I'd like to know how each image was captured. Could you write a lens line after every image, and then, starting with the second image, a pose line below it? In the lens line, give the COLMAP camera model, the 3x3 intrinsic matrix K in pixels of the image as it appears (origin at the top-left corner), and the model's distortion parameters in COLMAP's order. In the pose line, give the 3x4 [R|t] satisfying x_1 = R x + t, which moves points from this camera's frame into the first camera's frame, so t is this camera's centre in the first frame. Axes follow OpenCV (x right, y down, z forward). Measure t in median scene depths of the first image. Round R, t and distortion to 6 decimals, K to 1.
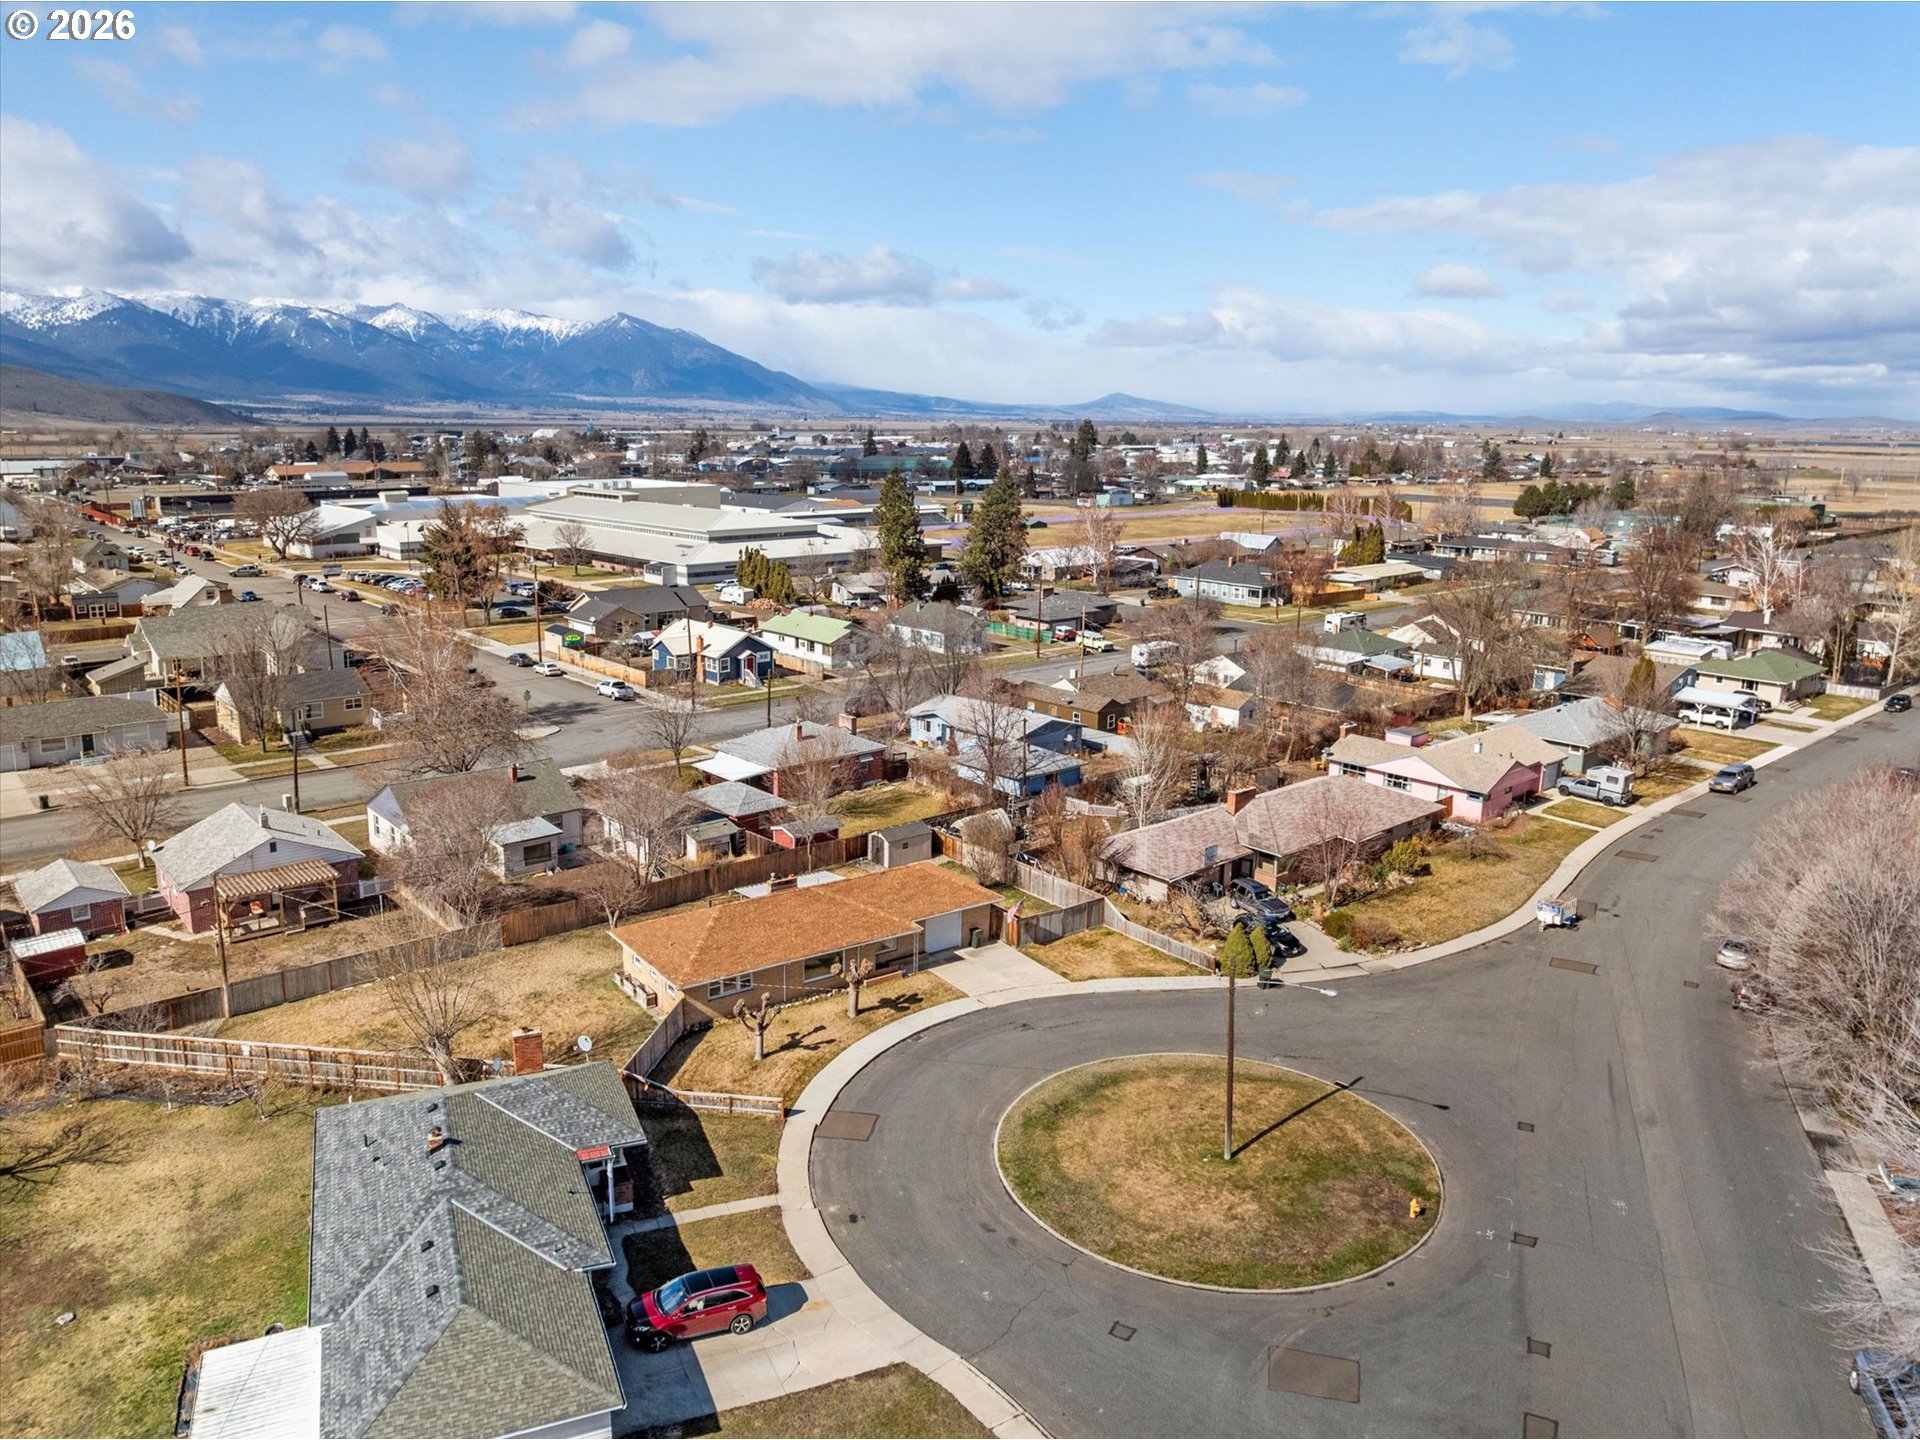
lens RADIAL K [[1339.6, 0, 948.8], [0, 1339.6, 710.0], [0, 0, 1]] dist [-0.038734, 0.004641]
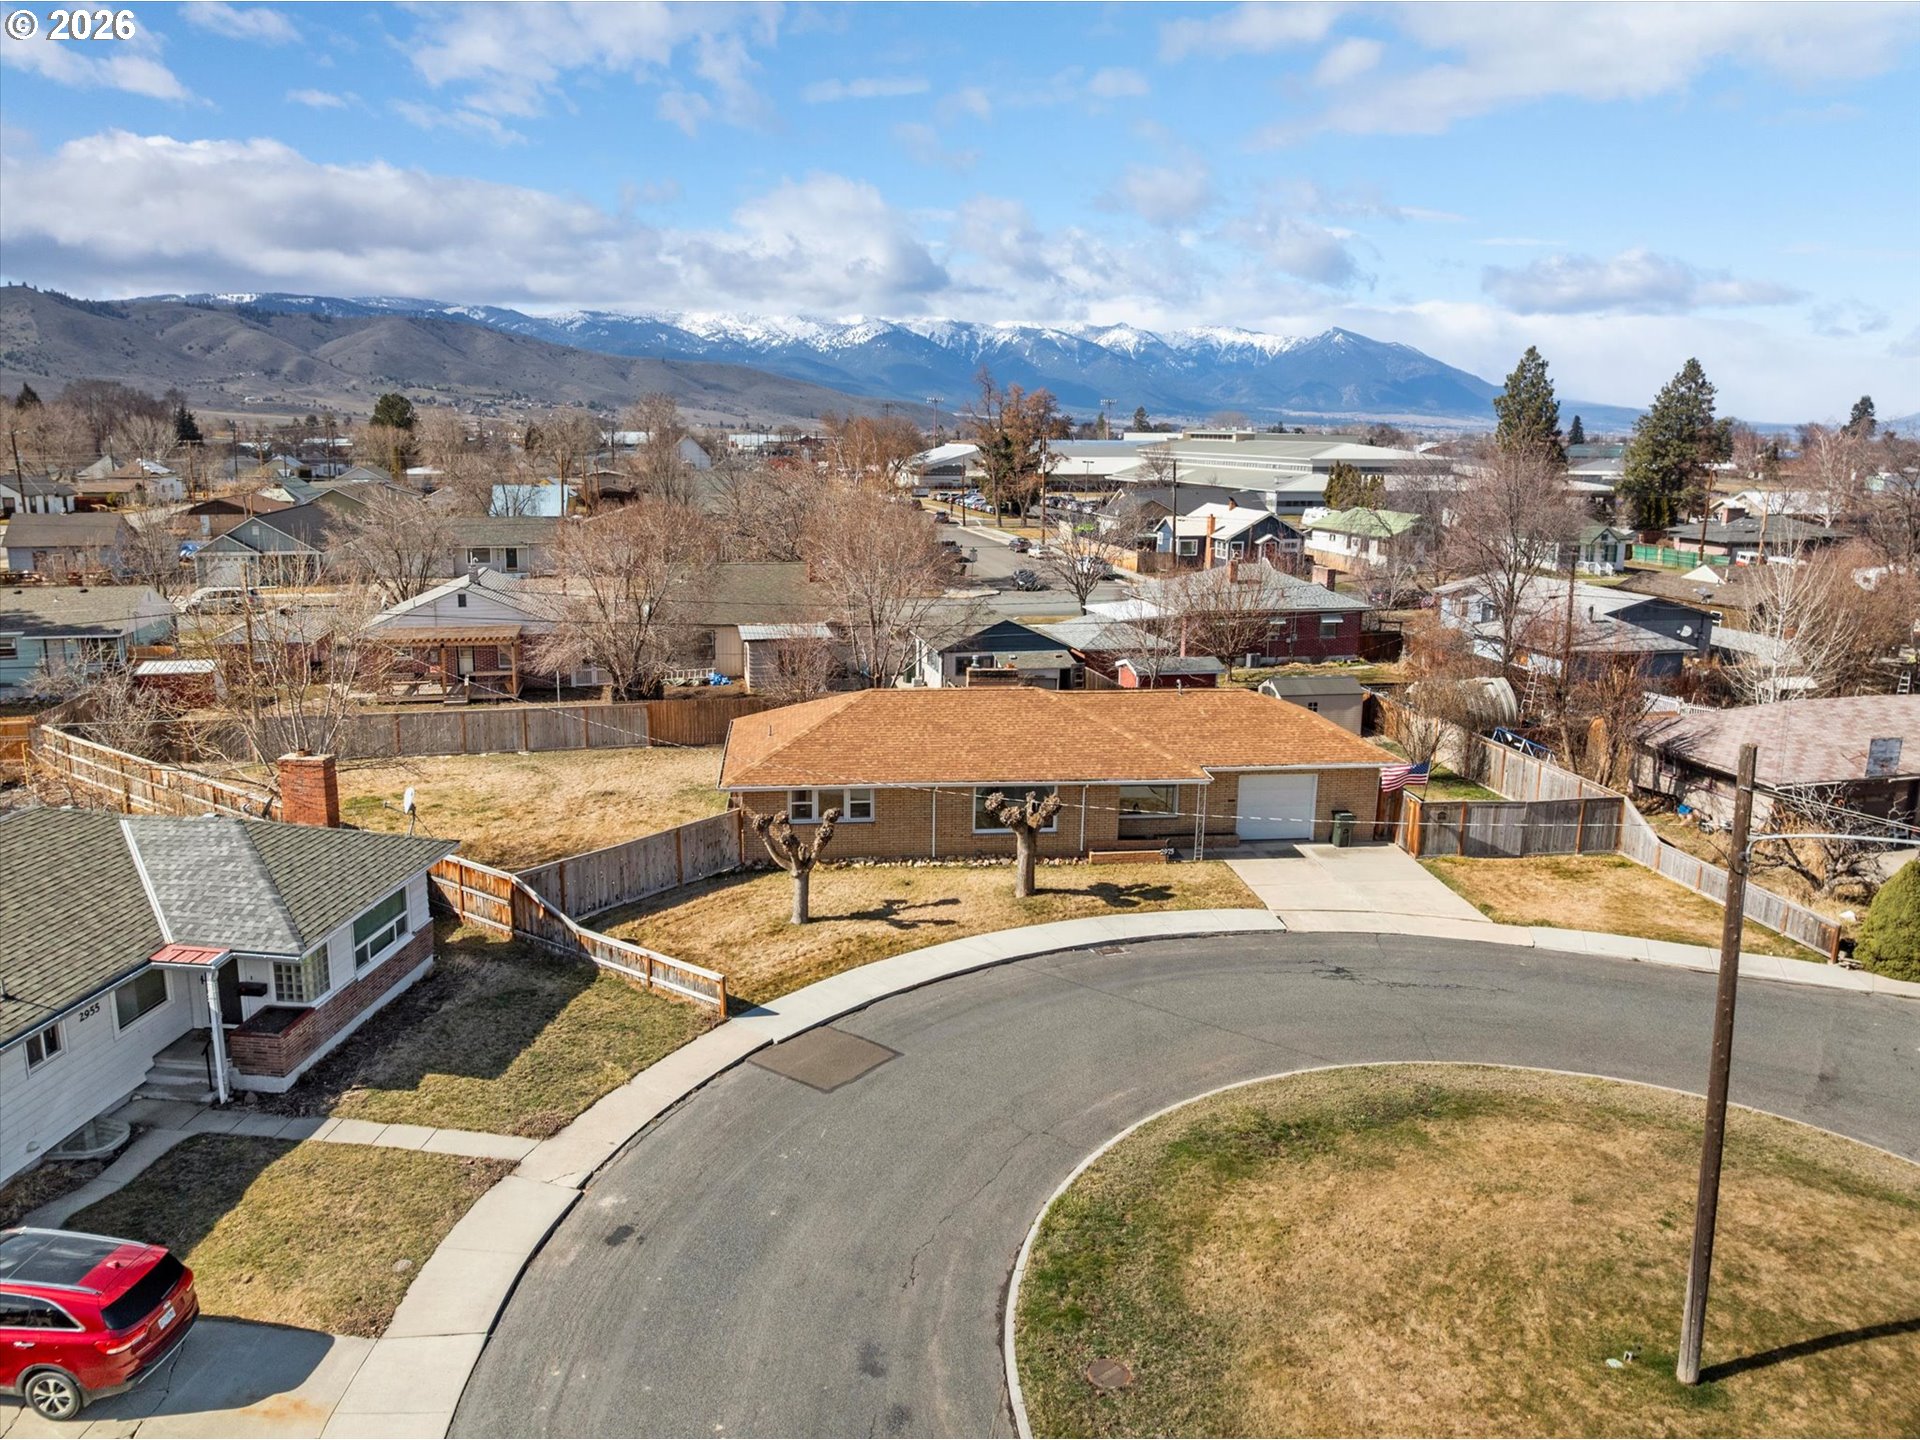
lens RADIAL K [[1339.6, 0, 947.3], [0, 1339.6, 719.7], [0, 0, 1]] dist [-0.038734, 0.004641]
pose [[0.873450, 0.095827, -0.477392, 0.099305], [-0.098547, 0.994943, 0.019411, 0.096320], [0.476838, 0.030091, 0.878476, 0.324060]]
